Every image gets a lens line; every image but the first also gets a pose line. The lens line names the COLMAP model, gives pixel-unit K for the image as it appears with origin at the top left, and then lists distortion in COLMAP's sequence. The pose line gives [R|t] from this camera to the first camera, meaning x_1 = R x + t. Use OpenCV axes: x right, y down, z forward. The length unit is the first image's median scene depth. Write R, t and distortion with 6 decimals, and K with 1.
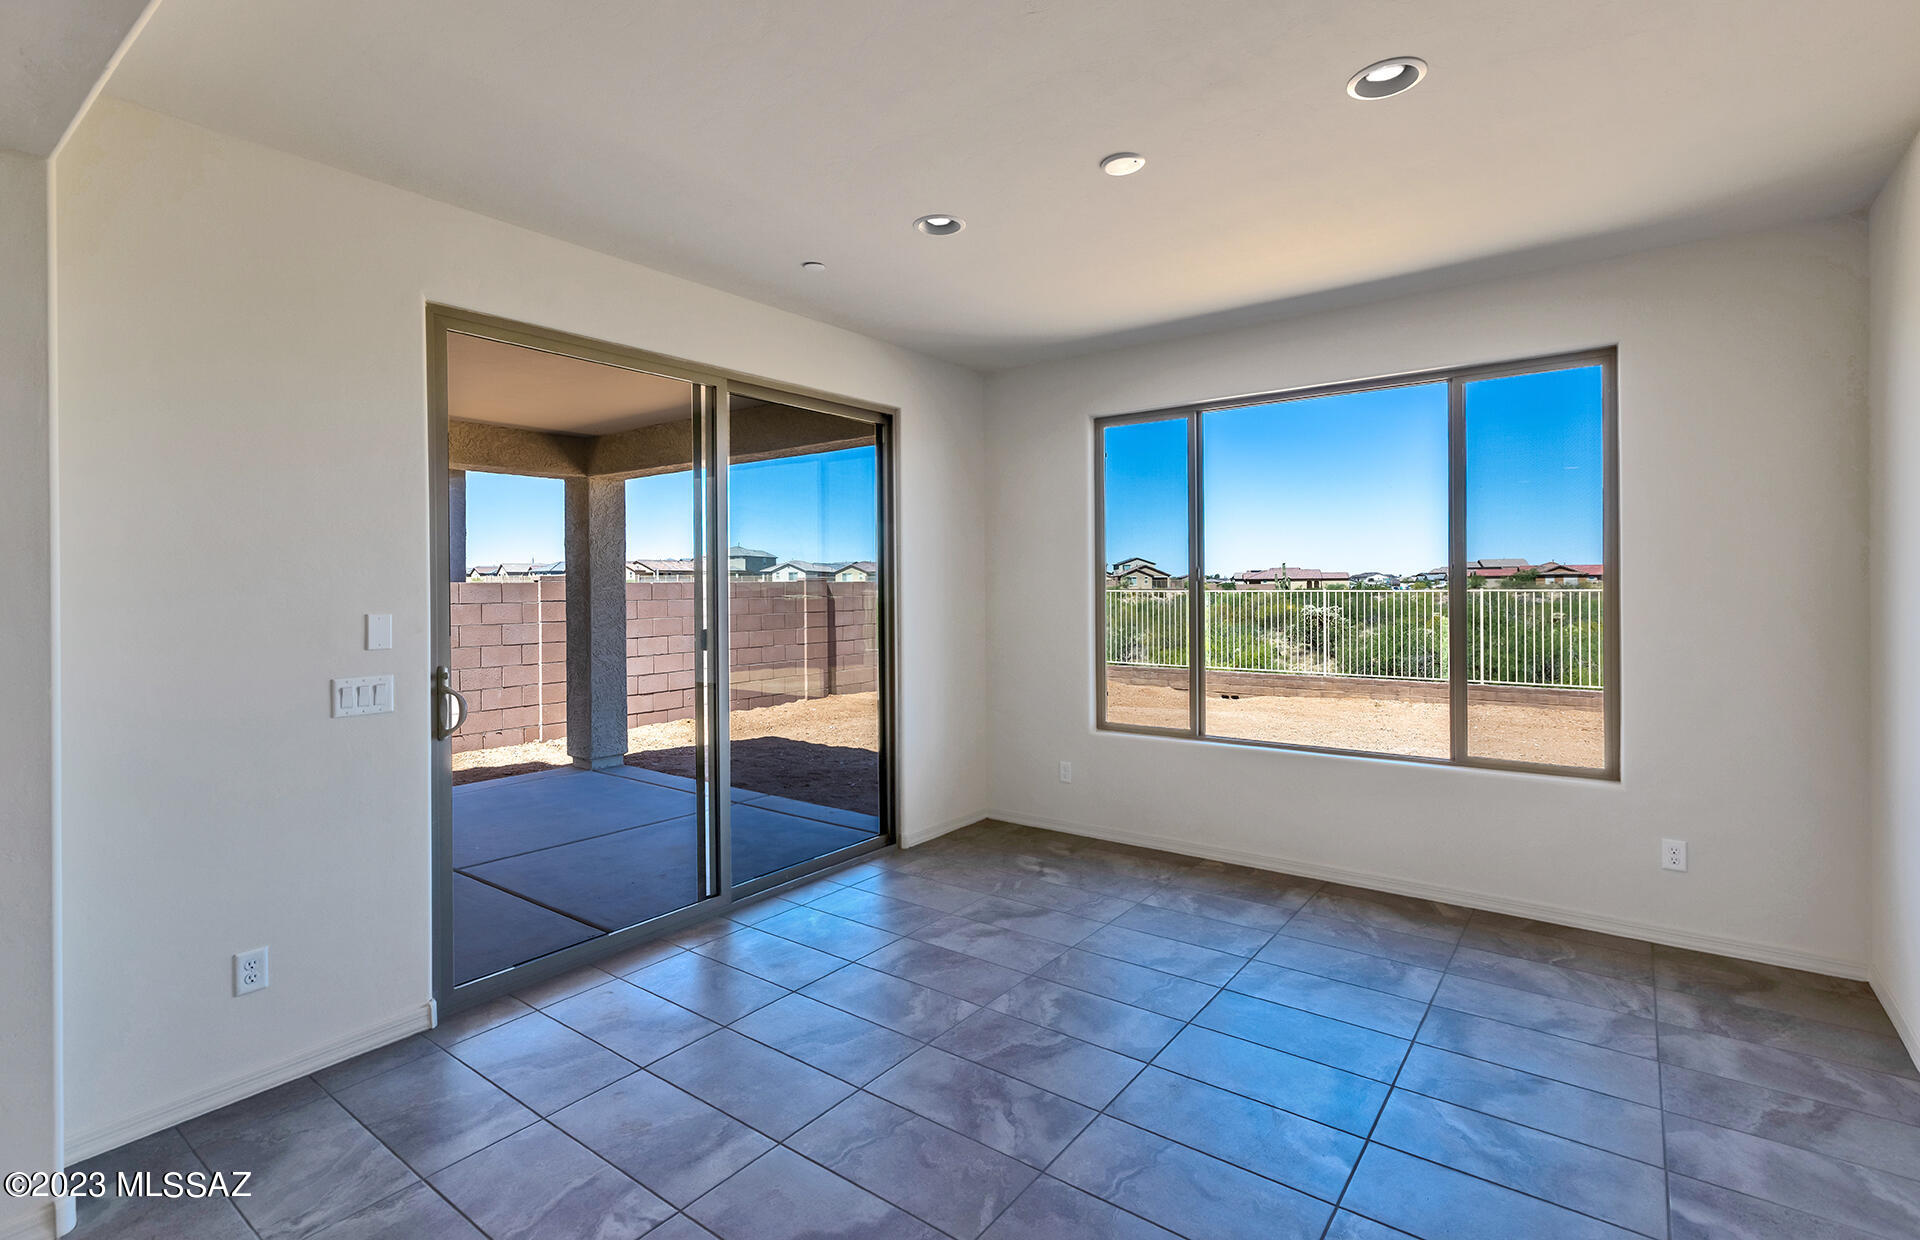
lens RADIAL K [[906.2, 0, 937.0], [0, 906.2, 581.9], [0, 0, 1]] dist [0.004197, -0.001313]
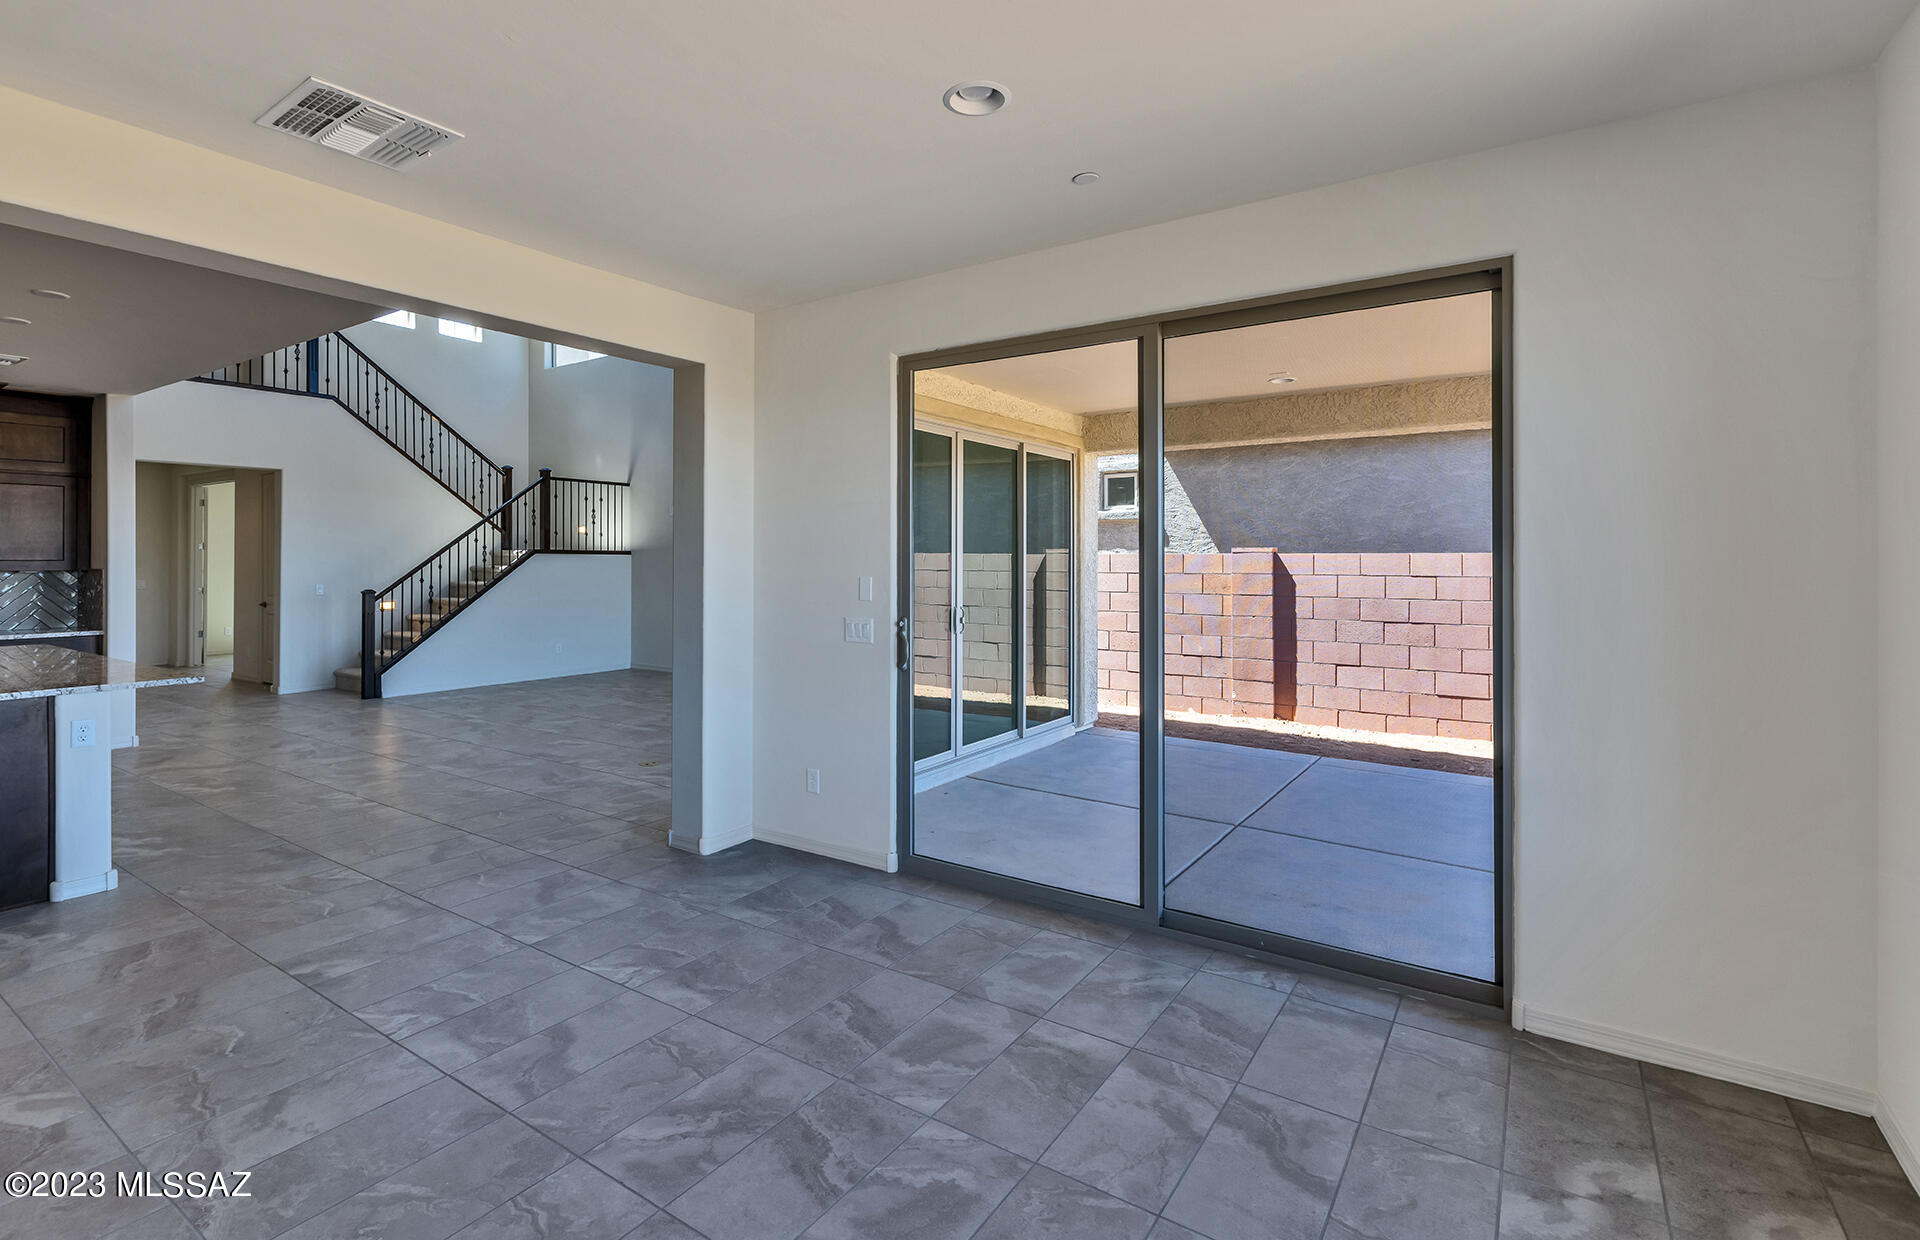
lens RADIAL K [[906.2, 0, 954.2], [0, 906.2, 554.1], [0, 0, 1]] dist [0.004197, -0.001313]
pose [[0.046708, 0.003235, -0.998903, 0.812747], [0.002611, 0.999991, 0.003360, -0.005467], [0.998905, -0.002765, 0.046699, 0.990015]]
